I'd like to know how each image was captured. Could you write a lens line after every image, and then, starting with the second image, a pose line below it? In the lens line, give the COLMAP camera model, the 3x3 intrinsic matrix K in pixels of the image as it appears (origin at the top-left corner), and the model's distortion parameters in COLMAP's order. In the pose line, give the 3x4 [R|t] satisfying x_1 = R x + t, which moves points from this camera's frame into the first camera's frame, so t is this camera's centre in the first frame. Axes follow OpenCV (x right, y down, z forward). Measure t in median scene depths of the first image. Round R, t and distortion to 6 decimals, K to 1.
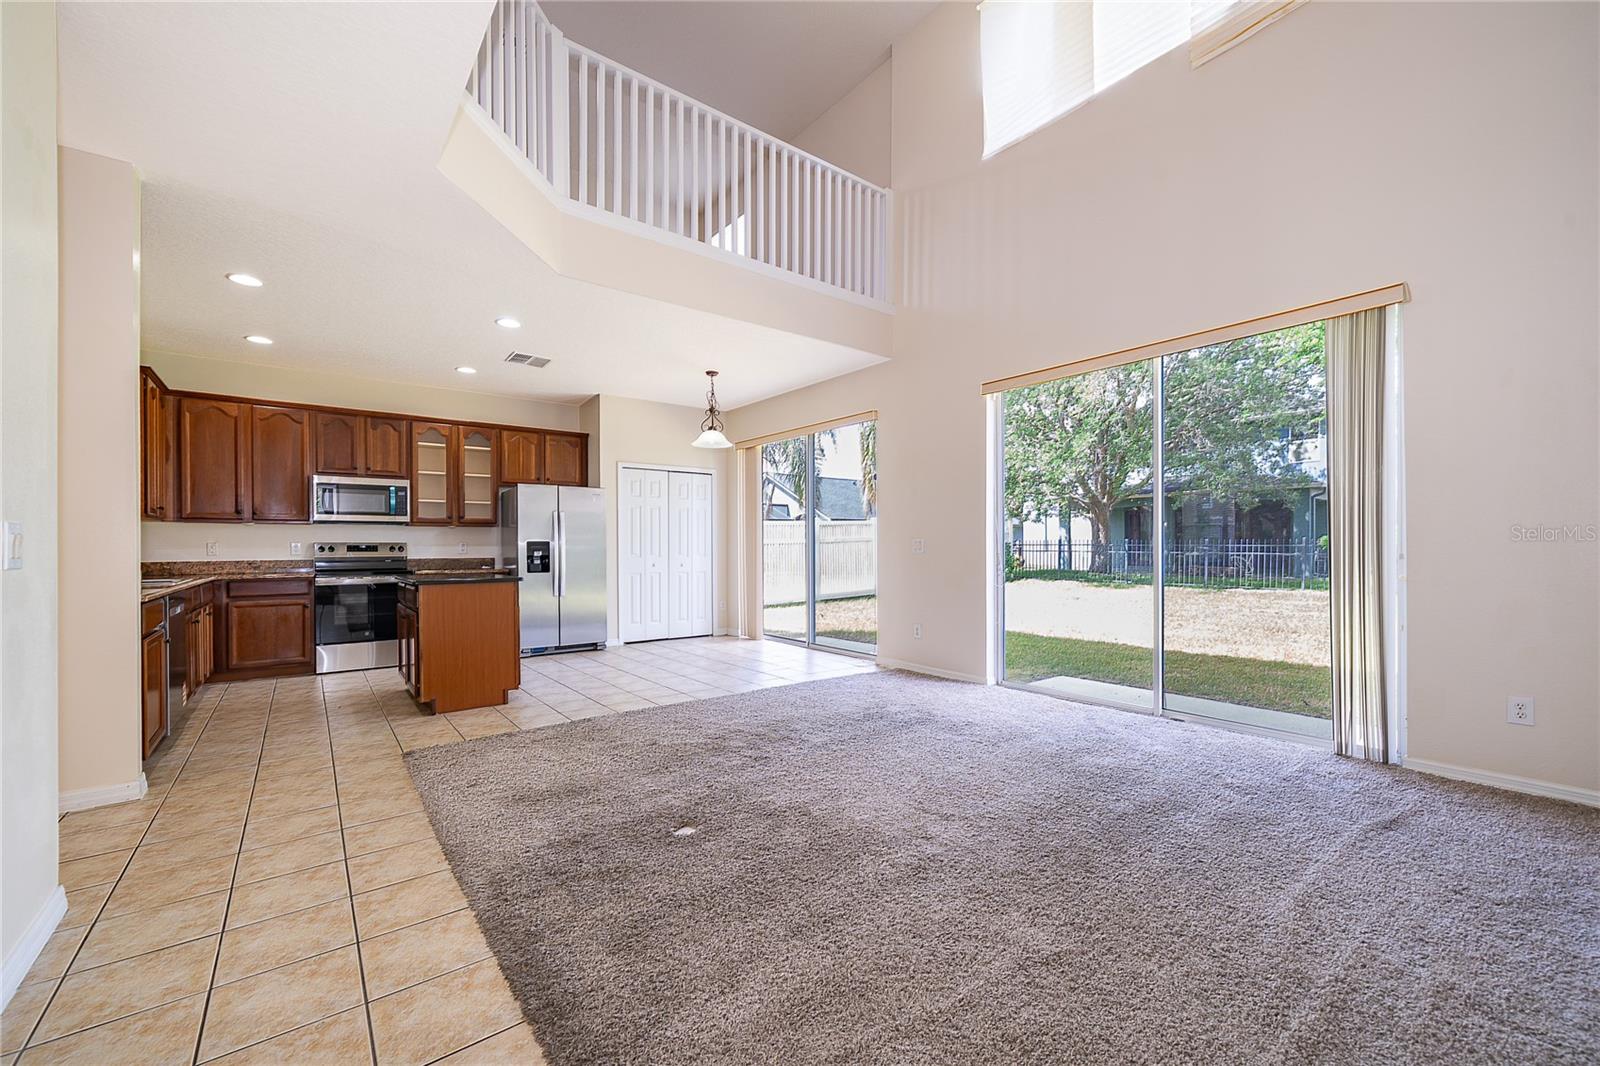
lens RADIAL K [[640.4, 0, 795.4], [0, 640.4, 546.9], [0, 0, 1]] dist [-0.002477, -0.000081]
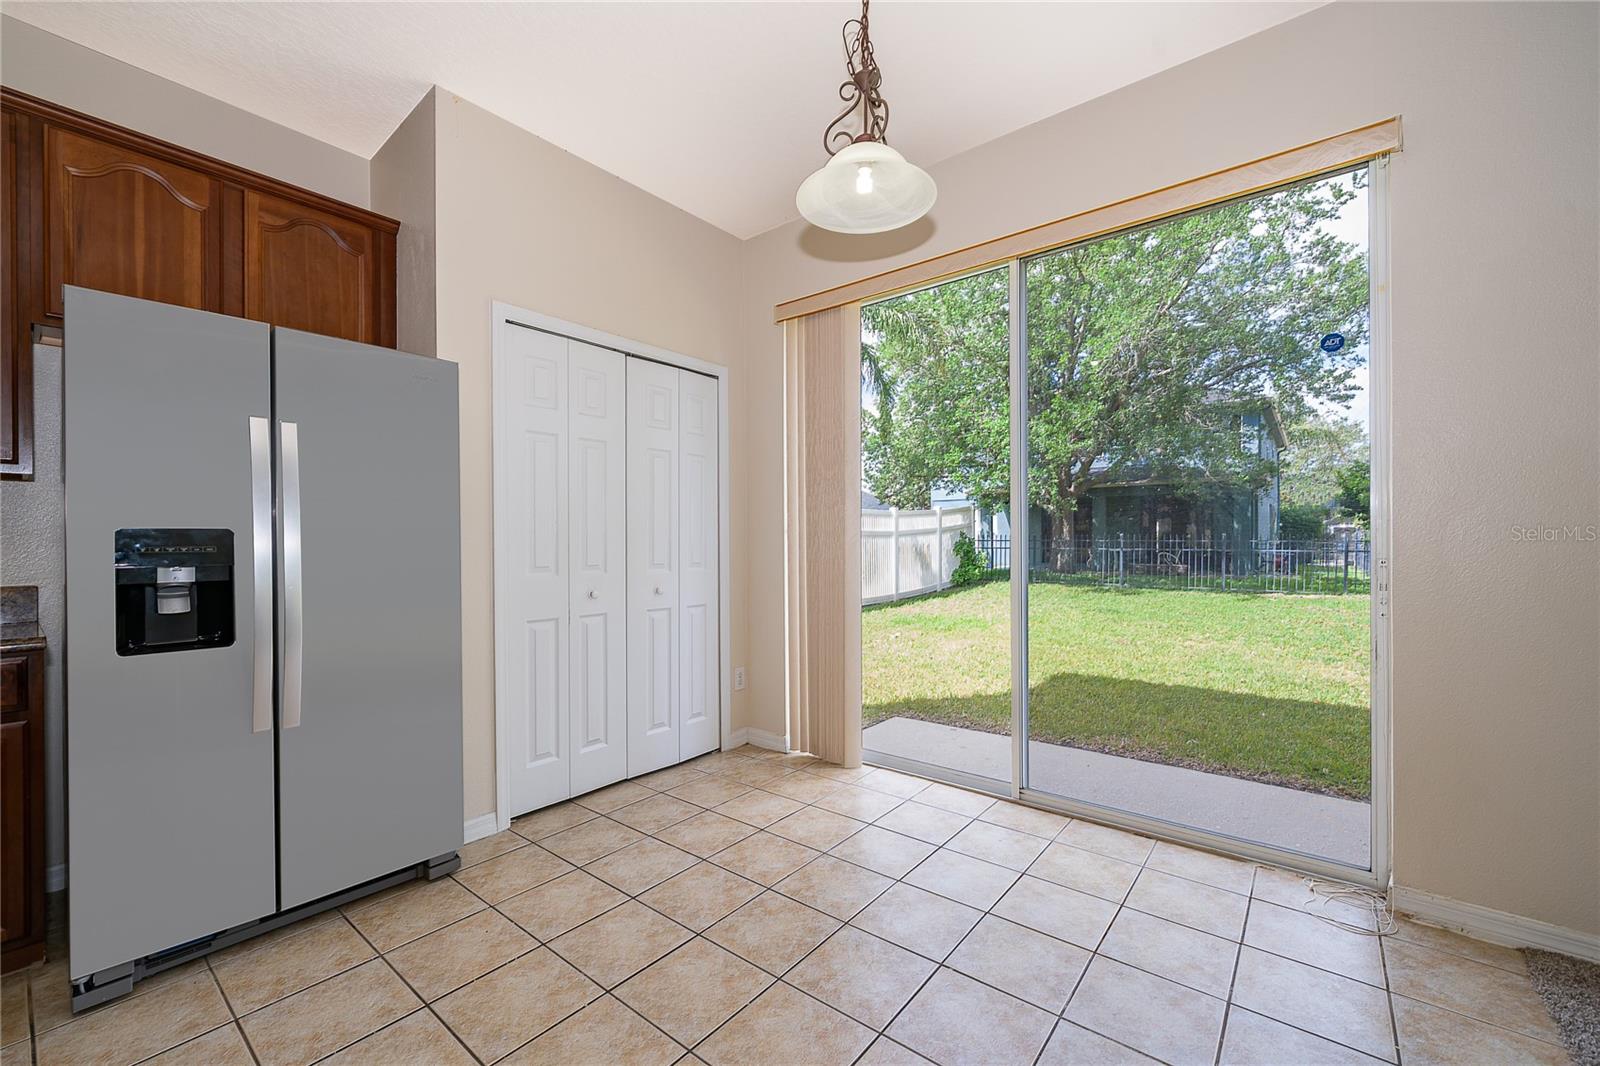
lens RADIAL K [[640.4, 0, 796.5], [0, 640.4, 543.0], [0, 0, 1]] dist [-0.002477, -0.000081]
pose [[0.972595, -0.000360, 0.232504, -0.230170], [0.000272, 1.000000, 0.000414, -0.002619], [-0.232504, -0.000340, 0.972595, 0.726479]]
